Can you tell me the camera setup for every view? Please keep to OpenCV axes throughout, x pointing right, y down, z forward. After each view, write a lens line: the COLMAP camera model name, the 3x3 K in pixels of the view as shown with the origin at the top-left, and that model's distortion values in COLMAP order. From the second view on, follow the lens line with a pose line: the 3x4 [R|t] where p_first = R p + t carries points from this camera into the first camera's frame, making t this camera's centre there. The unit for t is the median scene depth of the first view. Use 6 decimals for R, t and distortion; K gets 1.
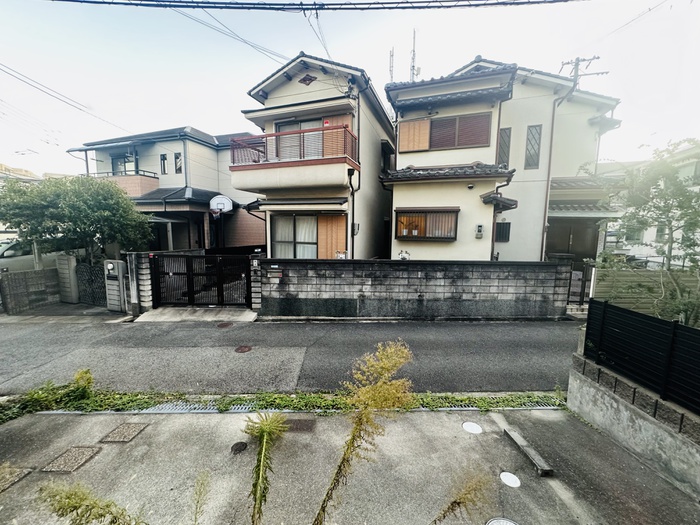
lens RADIAL K [[278.6, 0, 350.5], [0, 278.6, 262.0], [0, 0, 1]] dist [-0.003353, 0.000419]
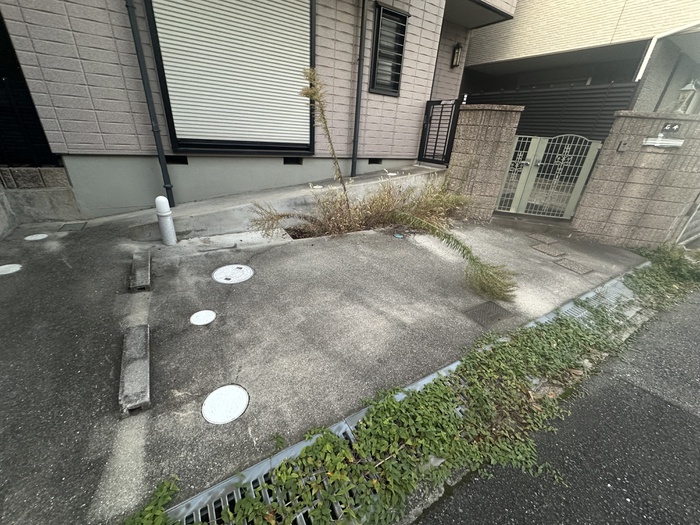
lens RADIAL K [[278.6, 0, 350.1], [0, 278.6, 262.6], [0, 0, 1]] dist [-0.003353, 0.000419]
pose [[-0.857272, 0.154776, -0.491048, 0.430736], [-0.136533, 0.851260, 0.506671, 0.160739], [0.496430, 0.501399, -0.708630, 1.233475]]
